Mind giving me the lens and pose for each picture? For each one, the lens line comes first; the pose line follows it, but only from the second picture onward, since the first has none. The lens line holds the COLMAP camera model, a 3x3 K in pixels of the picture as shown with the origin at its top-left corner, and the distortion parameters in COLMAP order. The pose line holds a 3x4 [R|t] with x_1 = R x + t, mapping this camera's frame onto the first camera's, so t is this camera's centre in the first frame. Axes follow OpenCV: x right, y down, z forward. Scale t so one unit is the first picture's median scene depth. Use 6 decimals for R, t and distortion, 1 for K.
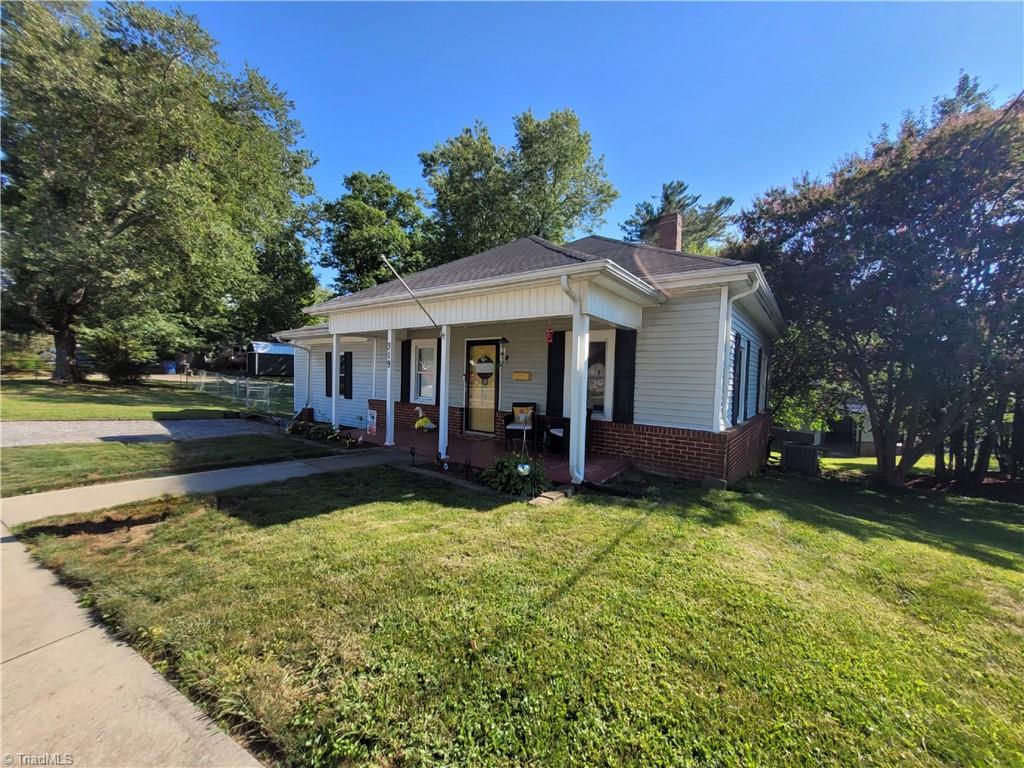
lens RADIAL K [[400.8, 0, 510.1], [0, 400.8, 387.7], [0, 0, 1]] dist [0.000028, 0.000016]
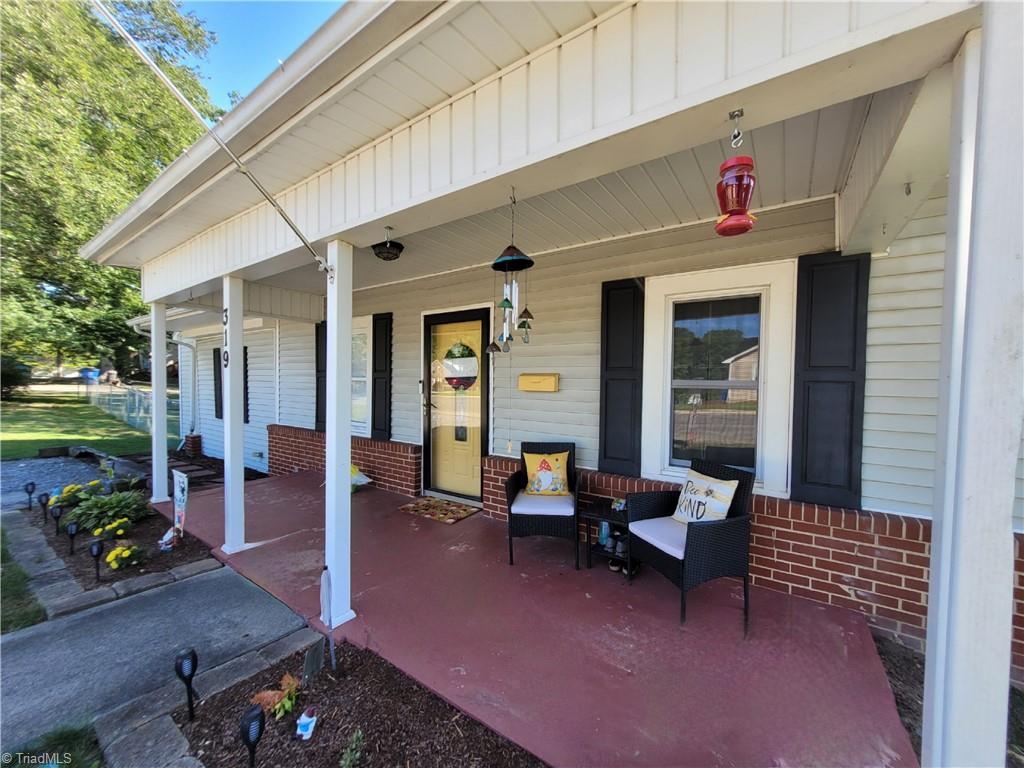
lens RADIAL K [[400.8, 0, 510.1], [0, 400.8, 387.7], [0, 0, 1]] dist [0.000028, 0.000016]
pose [[0.999251, -0.018447, 0.034028, -0.019119], [0.018673, 0.999806, -0.006332, -0.020413], [-0.033905, 0.006963, 0.999401, 0.520662]]
